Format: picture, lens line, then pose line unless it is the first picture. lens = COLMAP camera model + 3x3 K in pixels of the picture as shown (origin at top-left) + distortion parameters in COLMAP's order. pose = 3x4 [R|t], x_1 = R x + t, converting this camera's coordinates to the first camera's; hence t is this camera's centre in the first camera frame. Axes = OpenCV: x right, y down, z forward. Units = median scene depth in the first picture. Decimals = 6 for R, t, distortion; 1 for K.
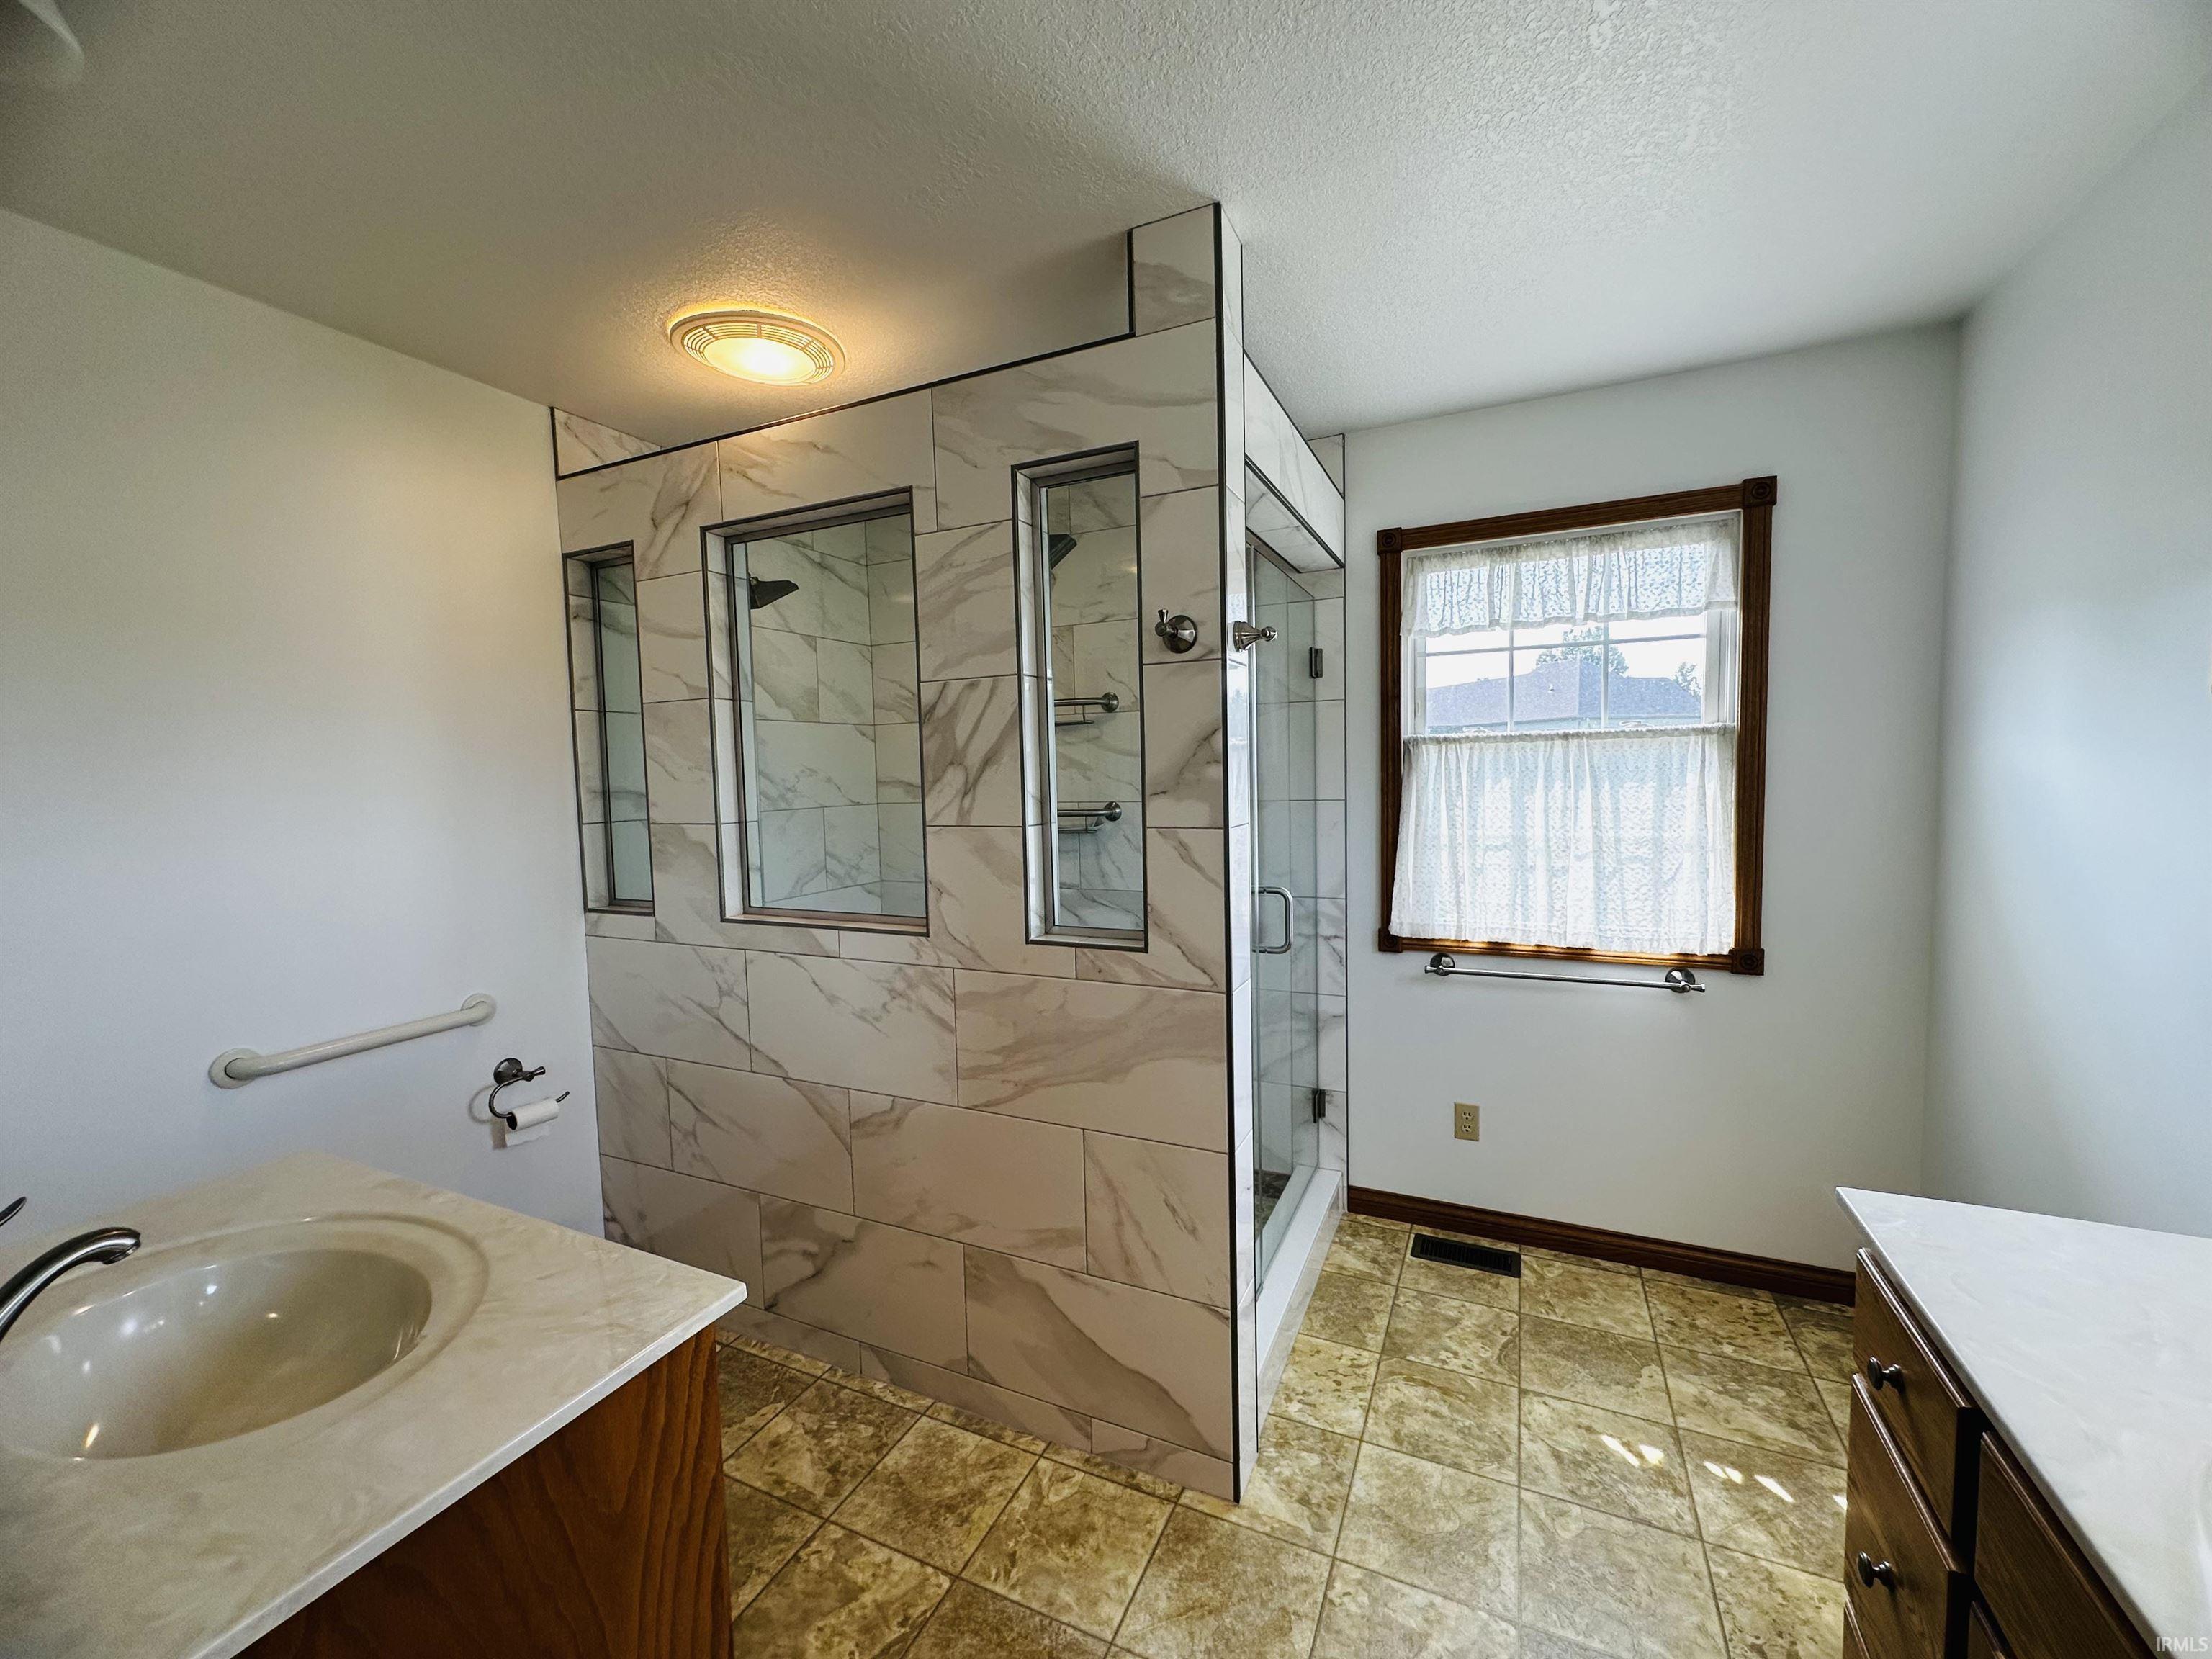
lens RADIAL K [[882.3, 0, 1105.6], [0, 882.3, 828.5], [0, 0, 1]] dist [0.002331, 0.000262]
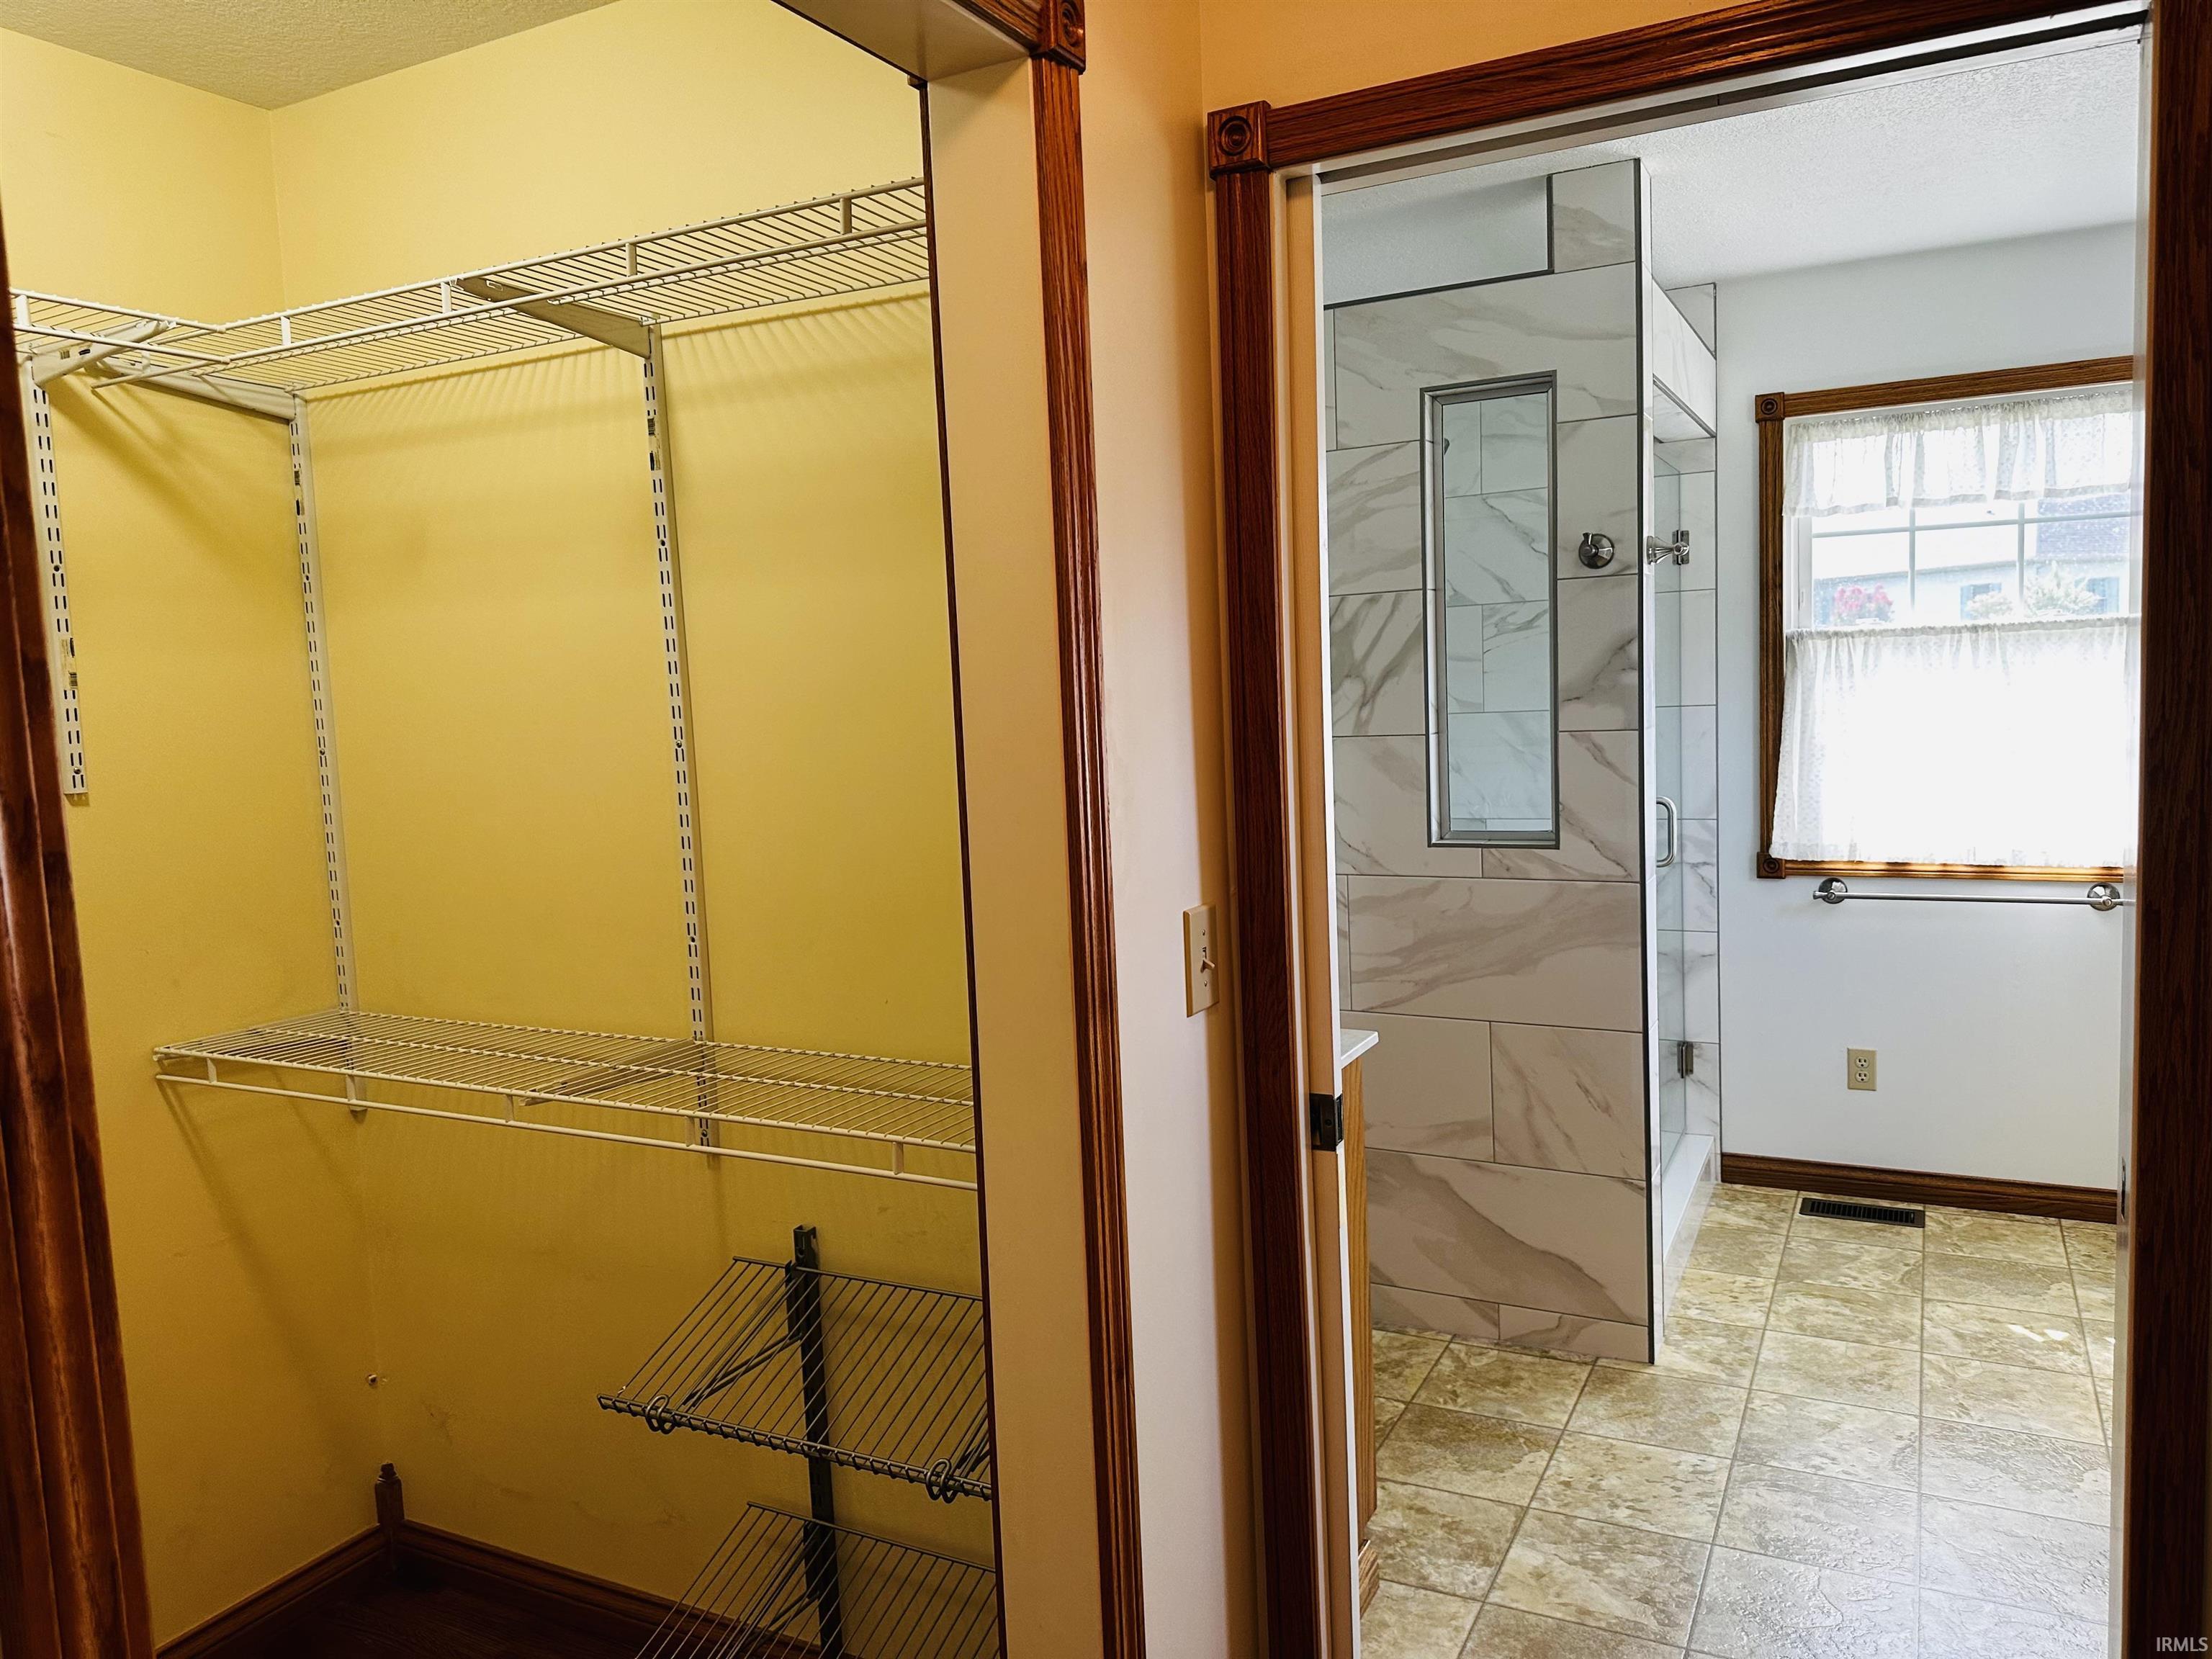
lens RADIAL K [[1557.6, 0, 1113.0], [0, 1557.6, 816.9], [0, 0, 1]] dist [0.039296, -0.055315]
pose [[0.999043, -0.015685, -0.040834, -0.321216], [0.016837, 0.999466, 0.028011, 0.030085], [0.040373, -0.028672, 0.998773, -0.696864]]
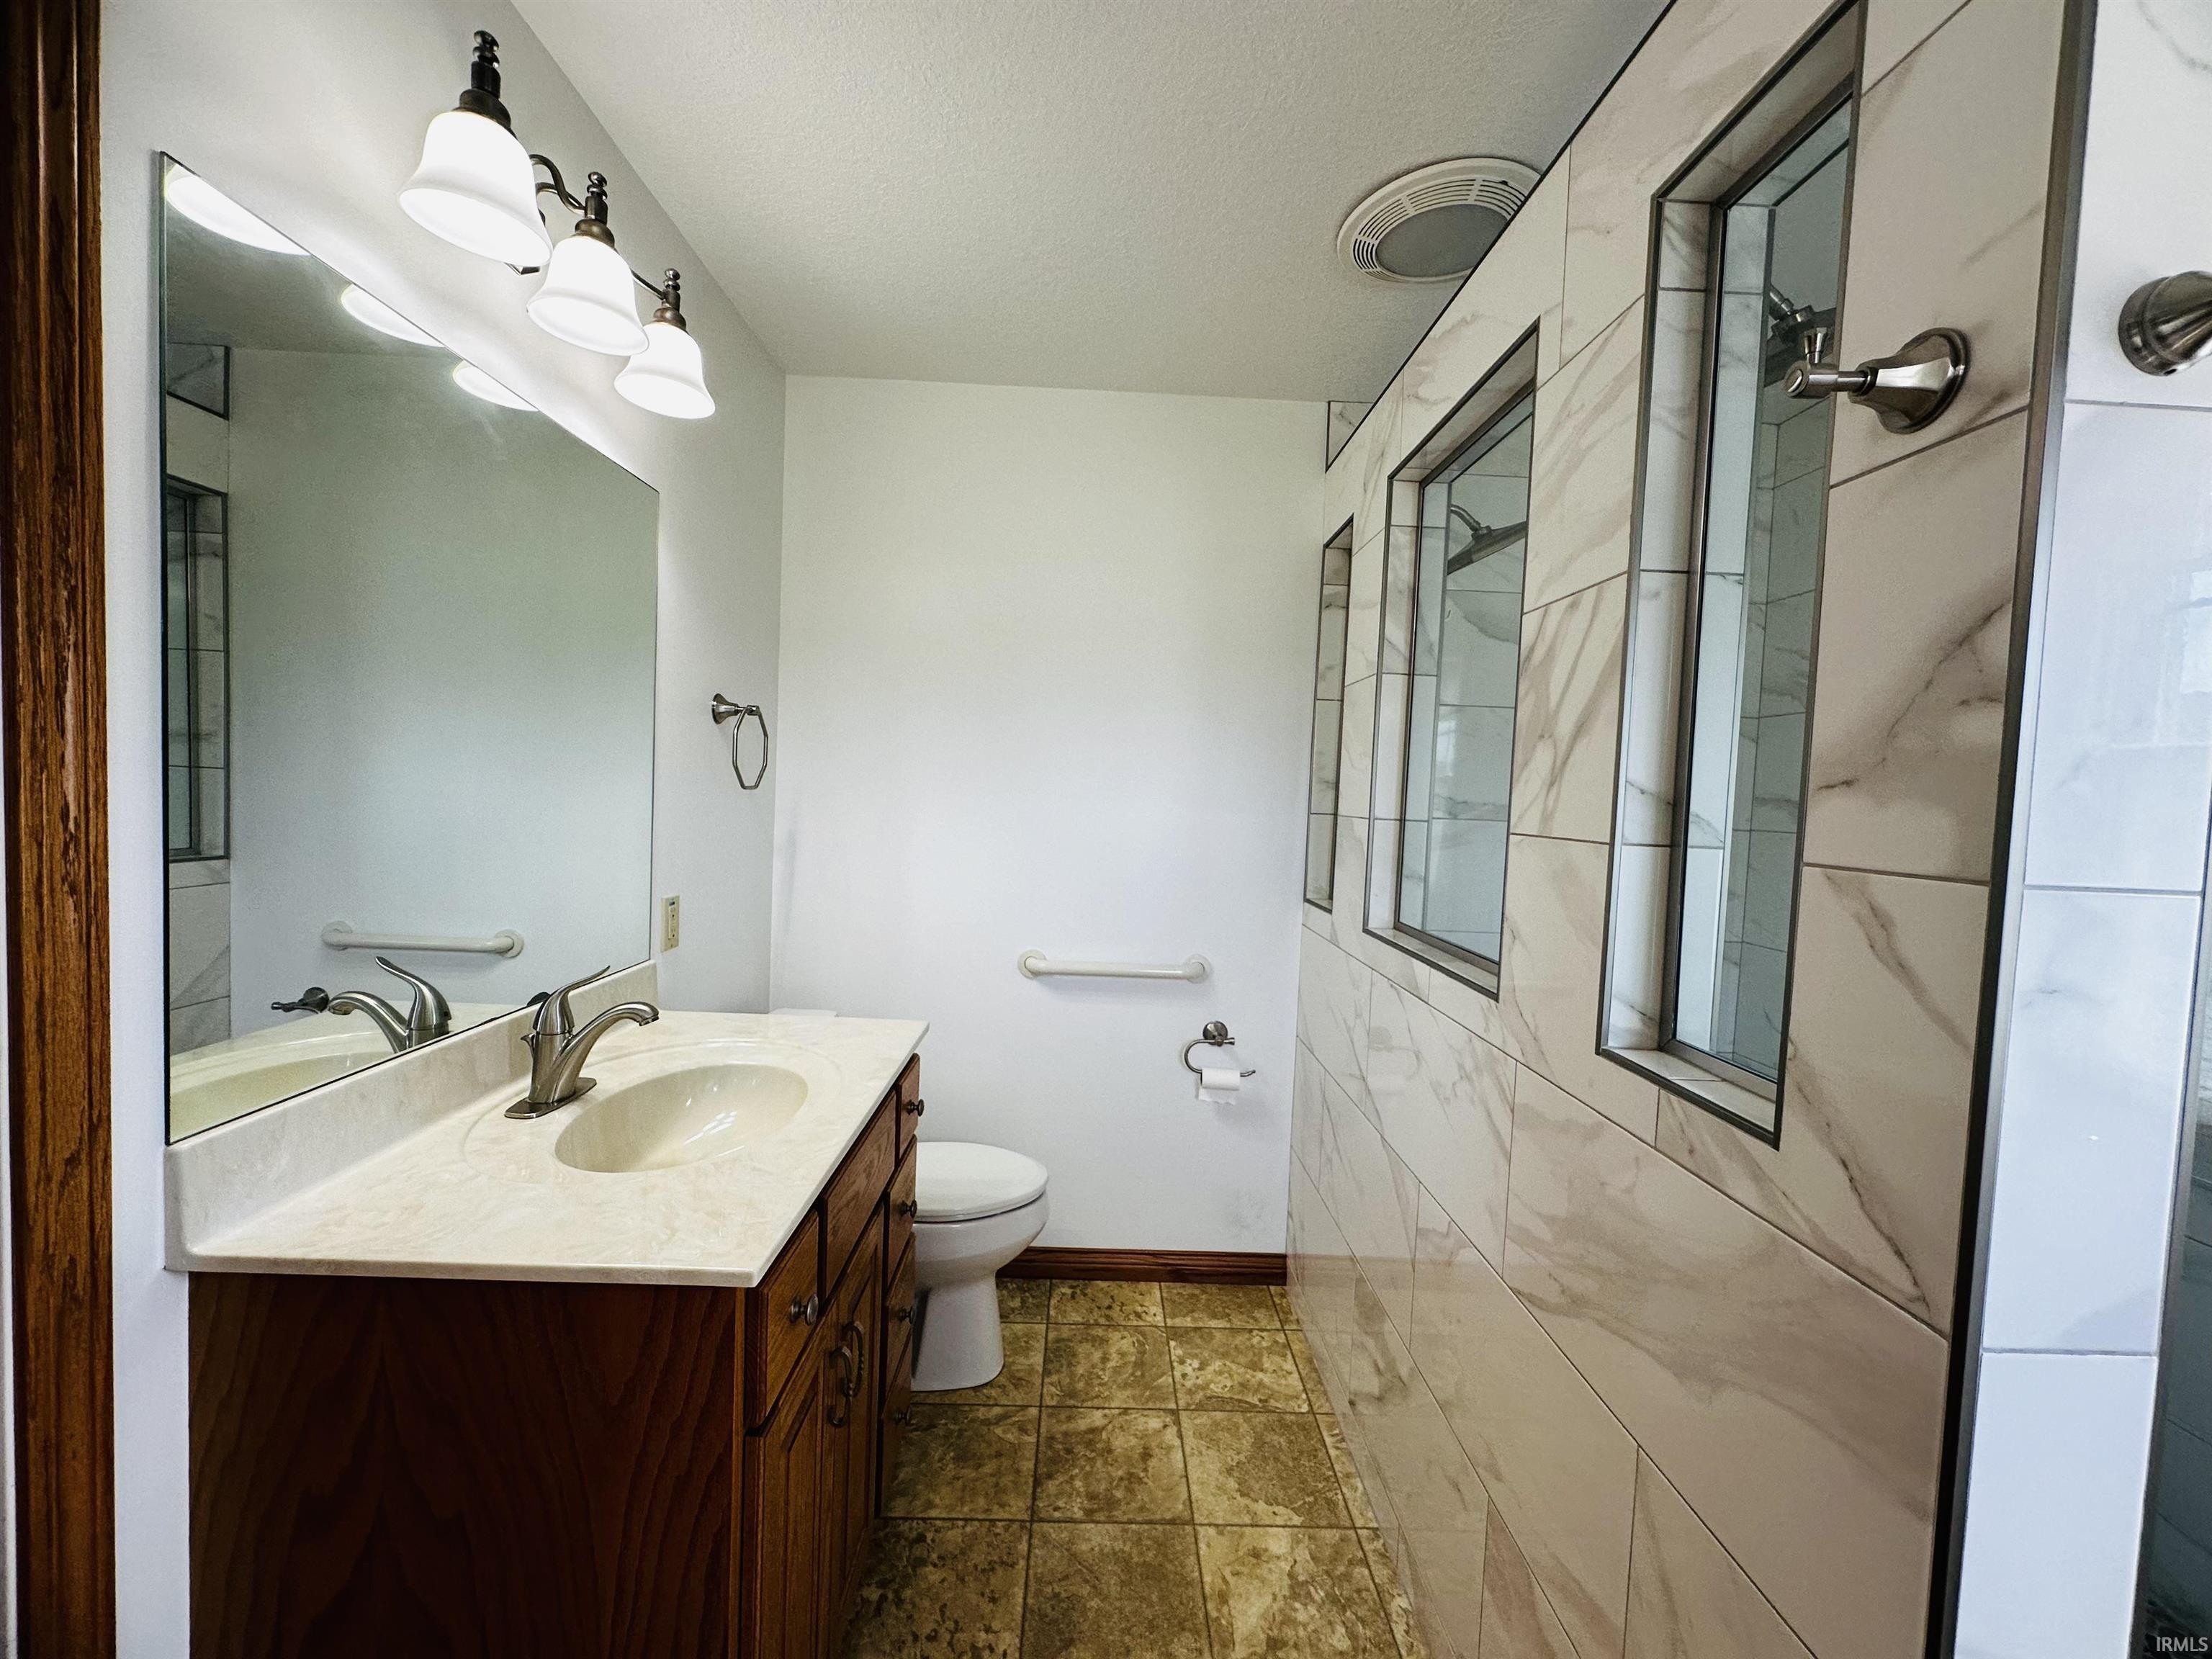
lens RADIAL K [[882.3, 0, 1105.6], [0, 882.3, 828.5], [0, 0, 1]] dist [0.002331, 0.000262]
pose [[0.442940, 0.080686, -0.892913, 0.218129], [-0.111099, 0.993206, 0.034637, 0.003660], [0.889641, 0.083859, 0.448895, 0.384166]]
